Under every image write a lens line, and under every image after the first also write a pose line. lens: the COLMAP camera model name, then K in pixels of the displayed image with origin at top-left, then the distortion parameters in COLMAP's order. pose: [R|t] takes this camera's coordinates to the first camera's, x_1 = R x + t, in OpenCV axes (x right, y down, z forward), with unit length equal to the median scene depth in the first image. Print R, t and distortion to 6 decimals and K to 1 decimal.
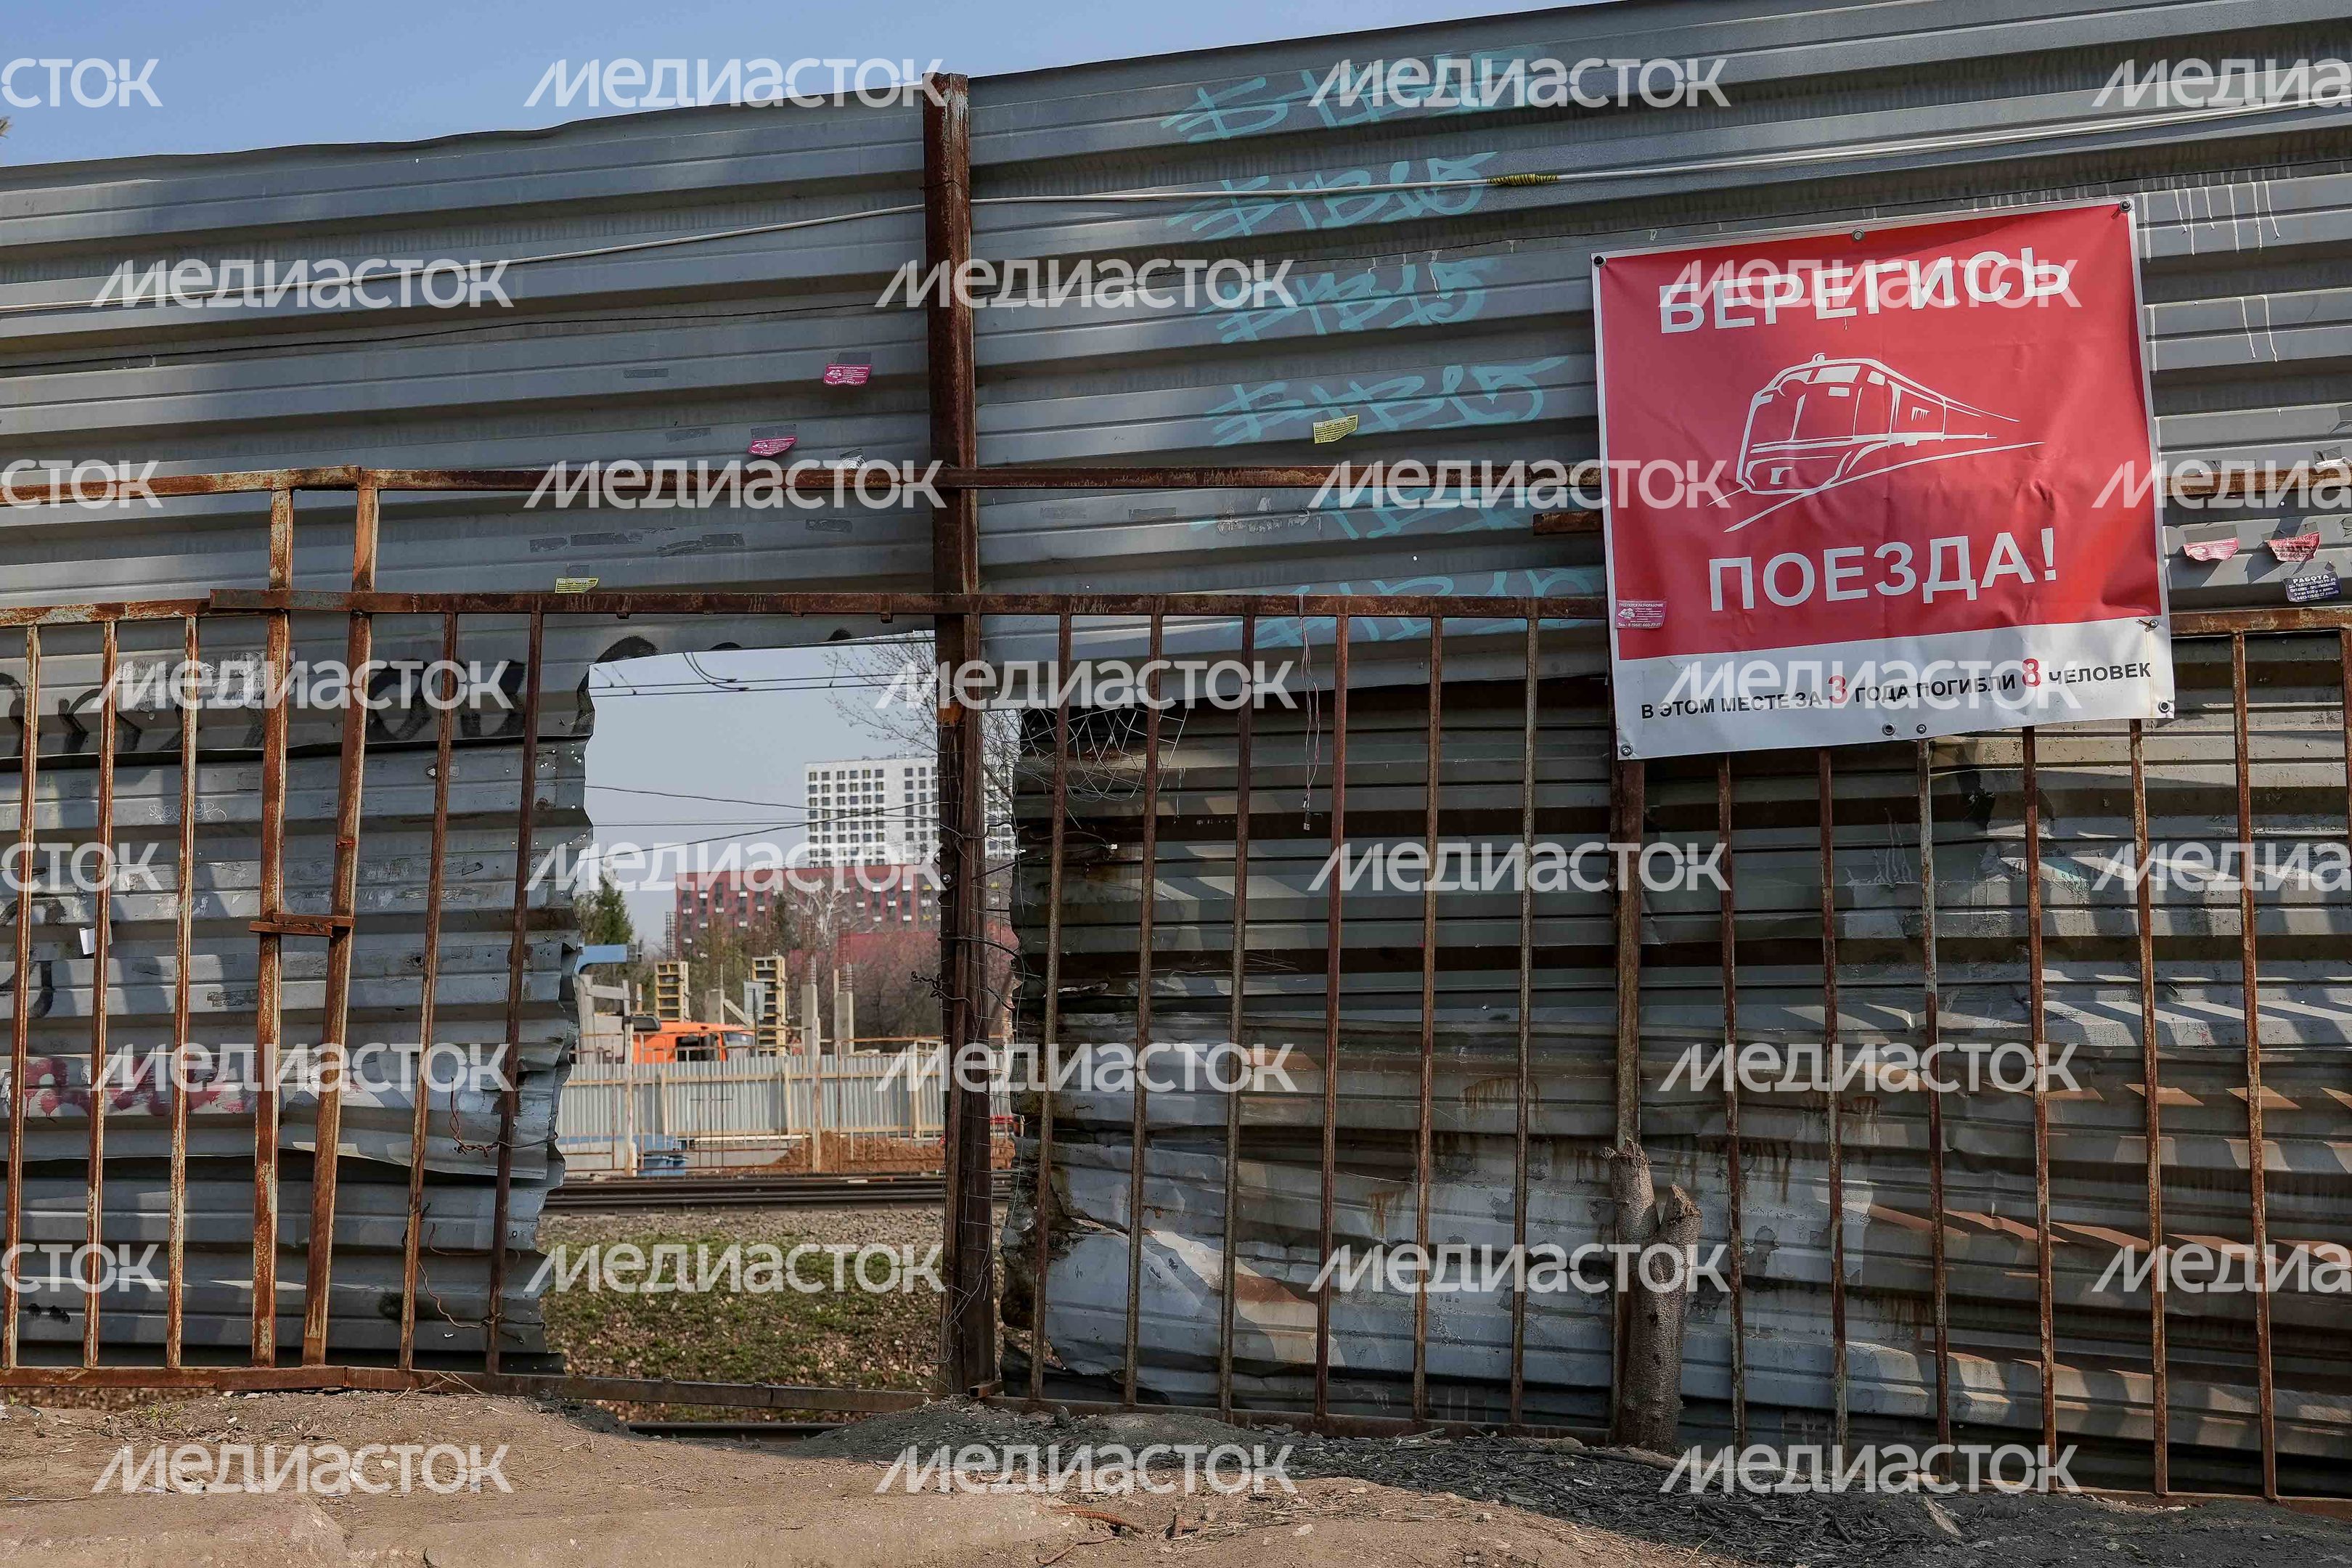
lens RADIAL K [[3043.5, 0, 1176.0], [0, 3043.5, 784.0], [0, 0, 1]] dist [-0.015476, -0.011099]
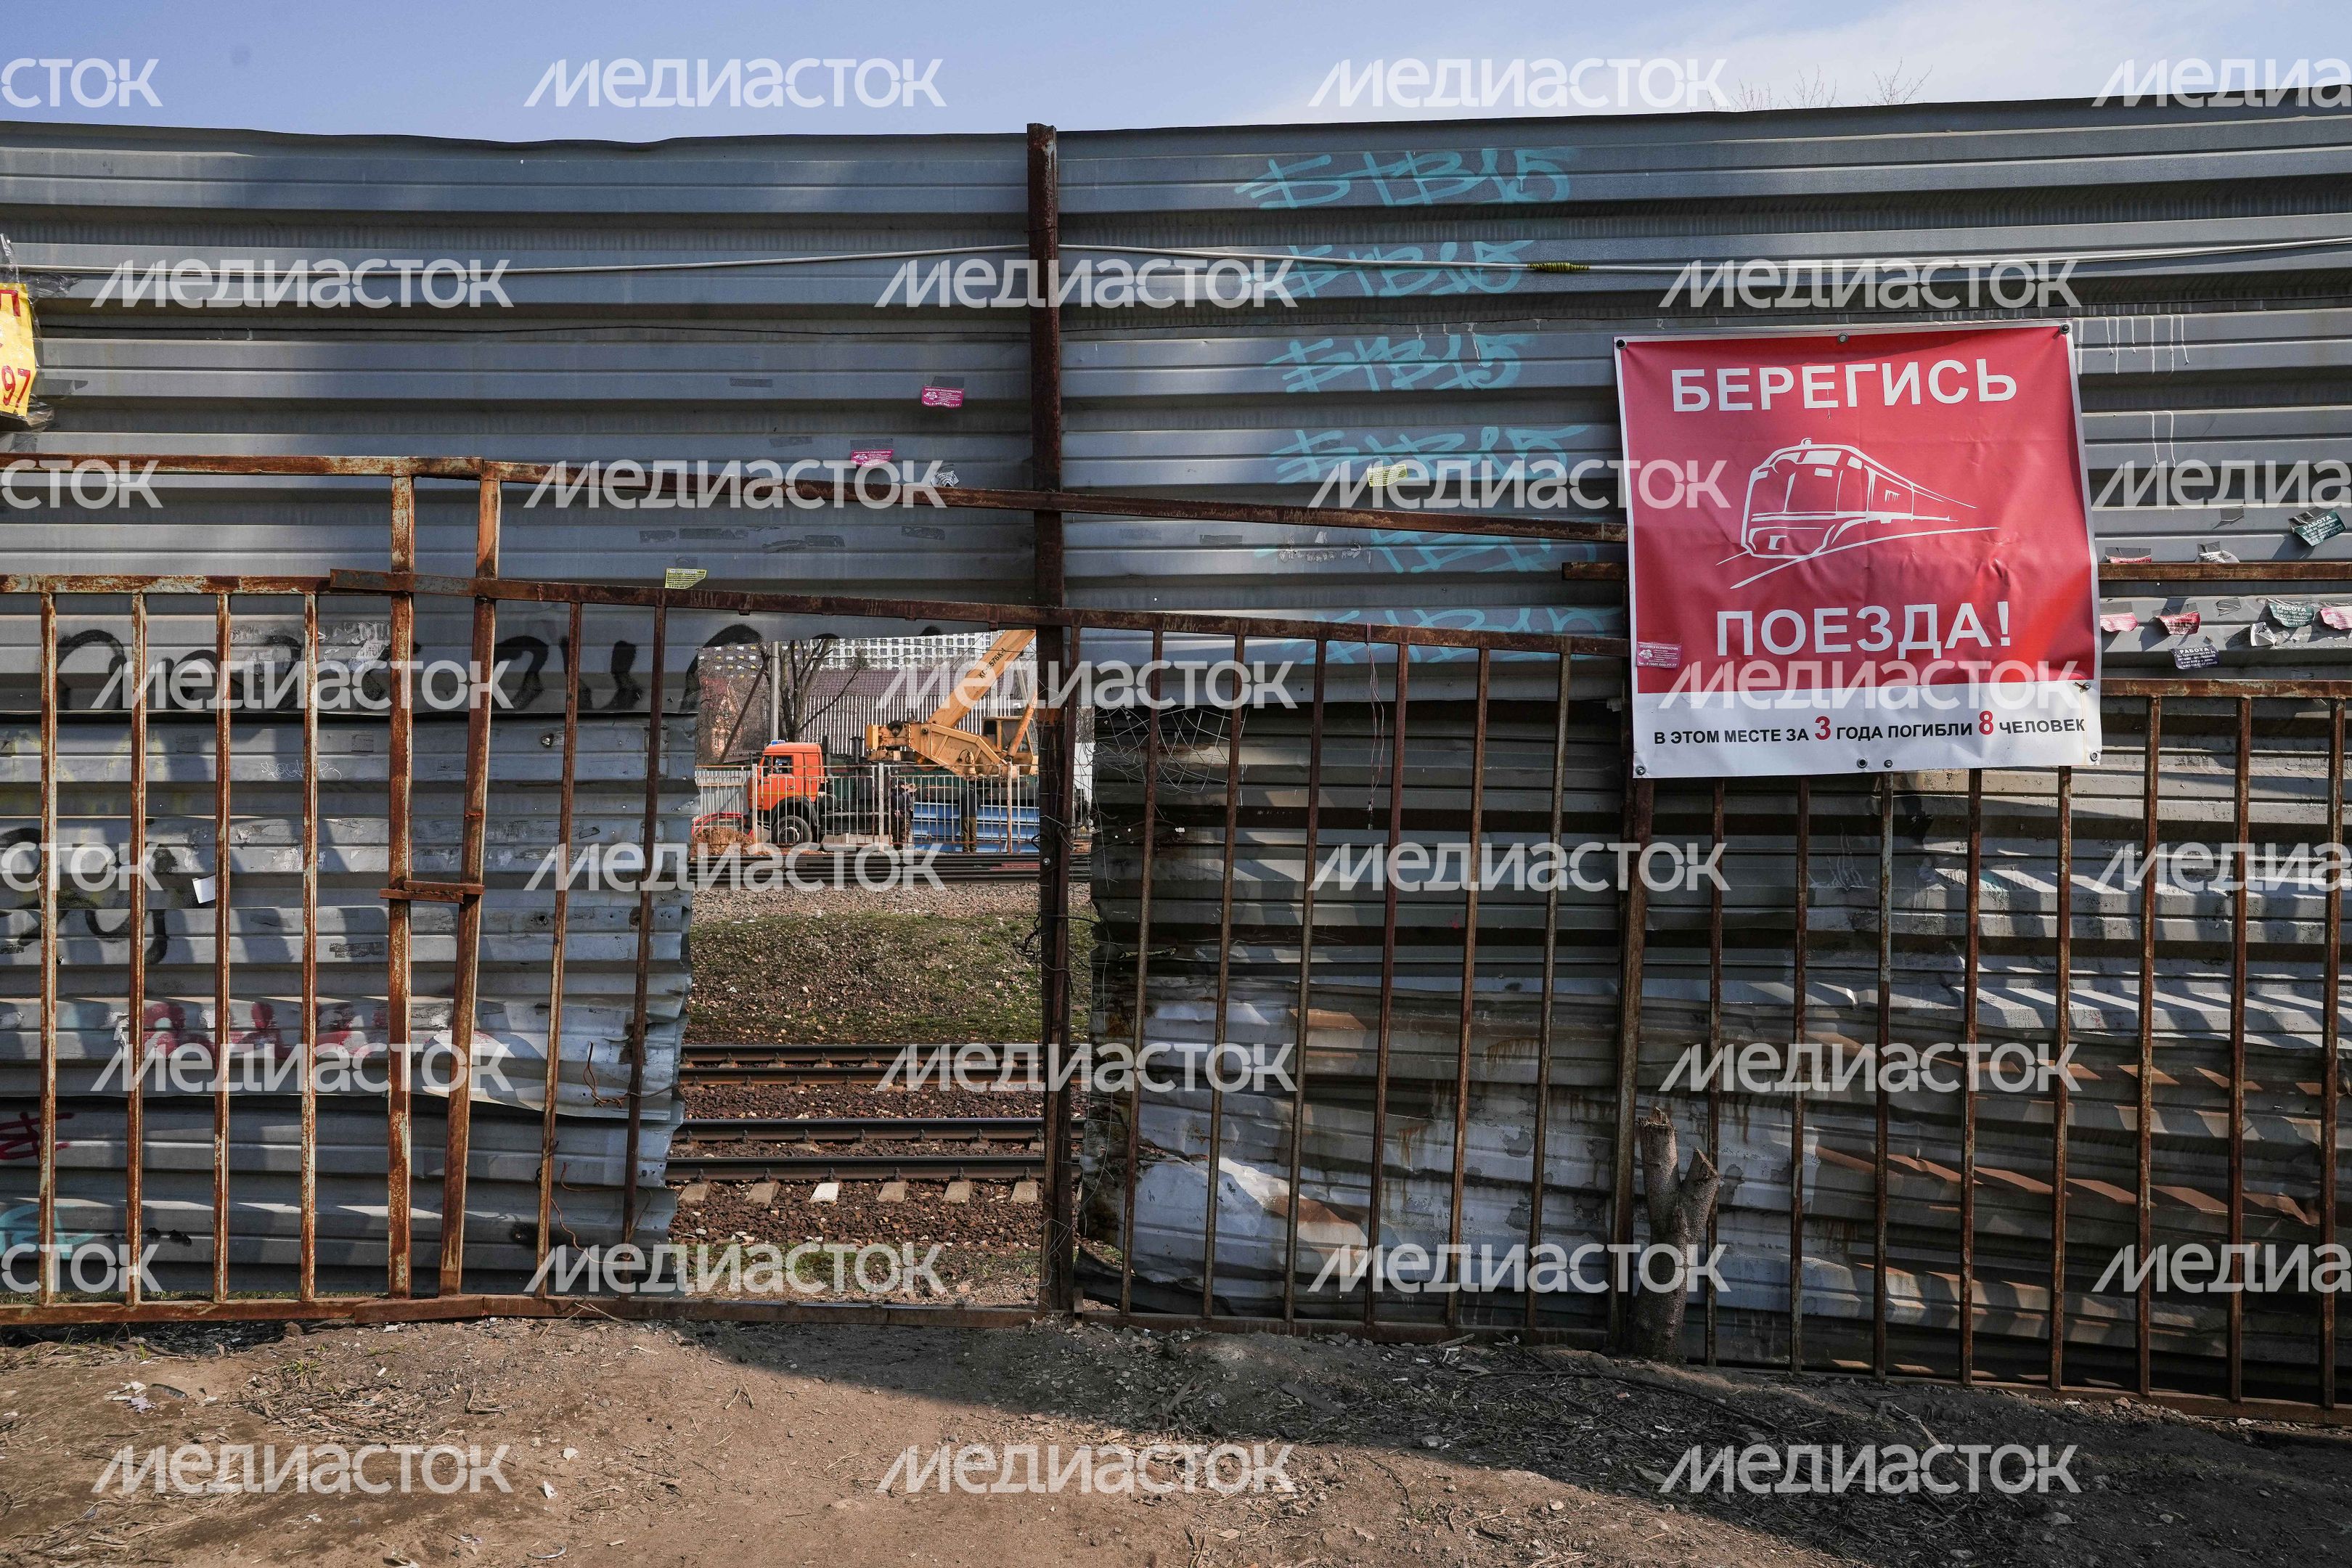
lens RADIAL K [[1805.2, 0, 1167.4], [0, 1805.2, 791.1], [0, 0, 1]] dist [-0.022386, 0.095917]
pose [[0.977382, 0.013743, 0.211035, -0.176066], [-0.037961, 0.993080, 0.111137, -0.072224], [-0.208047, -0.116634, 0.971140, 0.345867]]
